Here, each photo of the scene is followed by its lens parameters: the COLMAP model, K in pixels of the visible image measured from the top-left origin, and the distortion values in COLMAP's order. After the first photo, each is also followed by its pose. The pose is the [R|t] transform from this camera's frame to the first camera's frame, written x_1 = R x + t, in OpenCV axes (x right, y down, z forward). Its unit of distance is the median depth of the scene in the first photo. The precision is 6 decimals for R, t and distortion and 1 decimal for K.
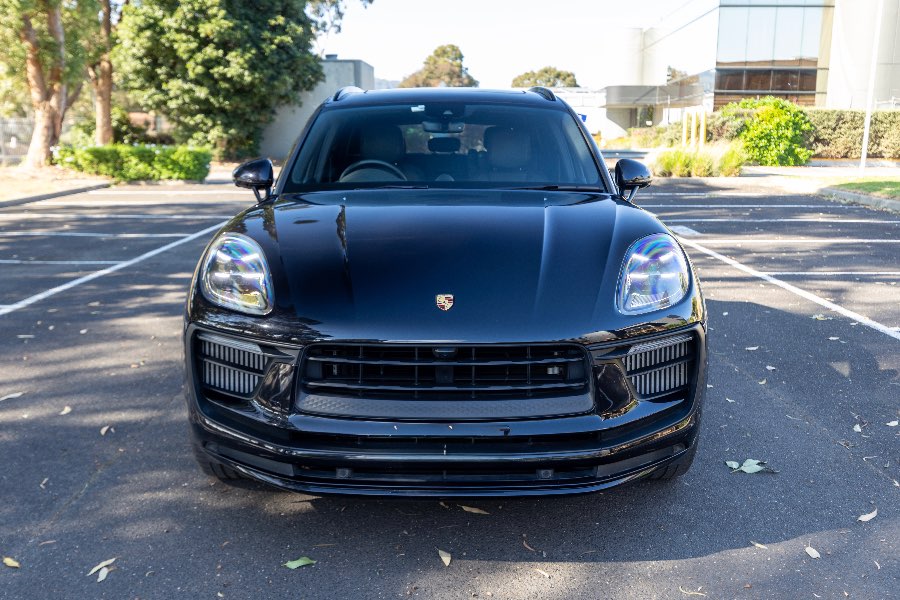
lens RADIAL K [[835.5, 0, 446.1], [0, 835.5, 312.1], [0, 0, 1]] dist [0.004336, 0.009348]
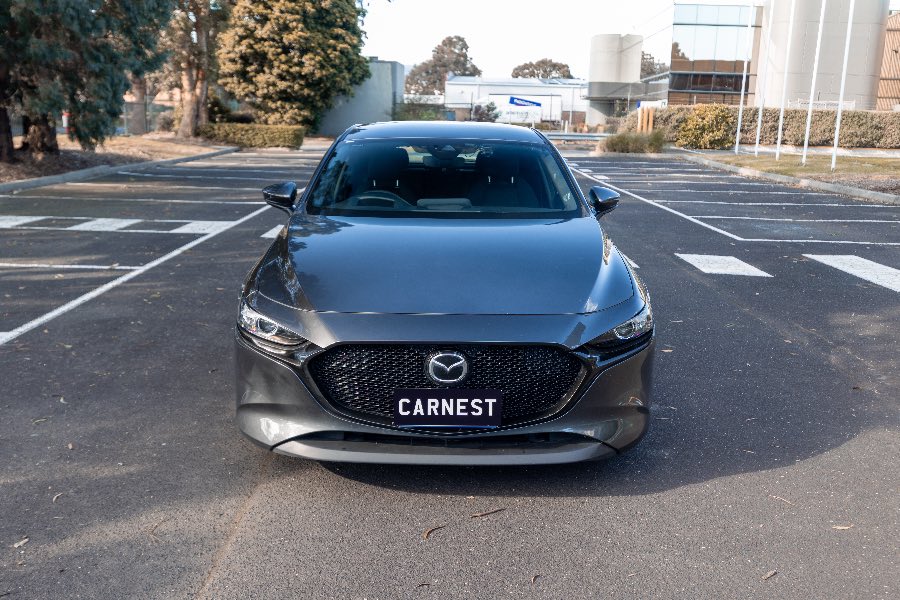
lens RADIAL K [[810.7, 0, 450.0], [0, 810.7, 300.0], [0, 0, 1]] dist [0.010808, 0.000575]
pose [[0.999751, 0.020747, 0.008257, -0.022476], [-0.020845, 0.999712, 0.011923, 0.060764], [-0.008007, -0.012092, 0.999895, -0.300928]]
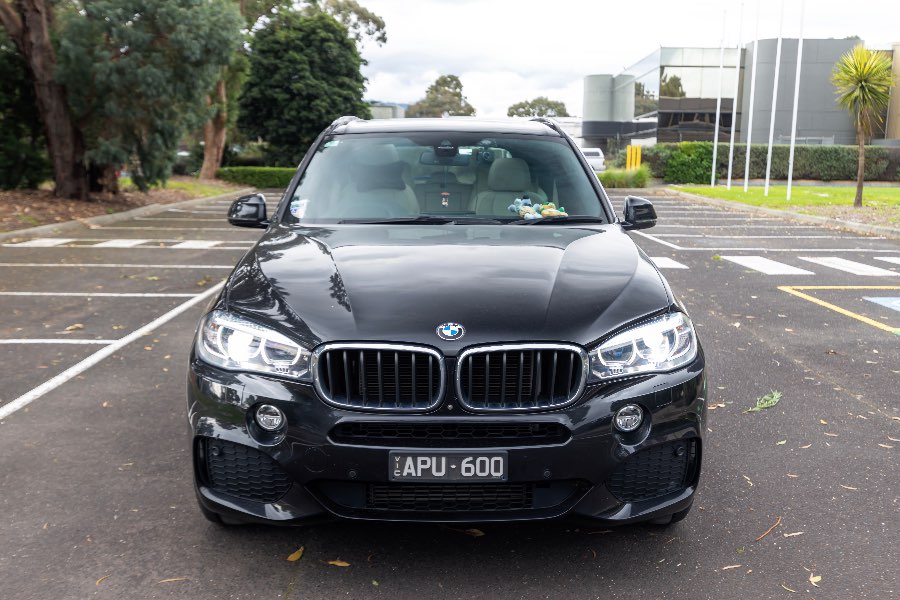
lens RADIAL K [[862.9, 0, 468.7], [0, 862.9, 302.1], [0, 0, 1]] dist [0.001069, 0.010719]
pose [[0.999452, 0.002777, 0.032989, -0.031880], [-0.001360, 0.999078, -0.042909, 0.089728], [-0.033078, 0.042840, 0.998534, -0.443001]]
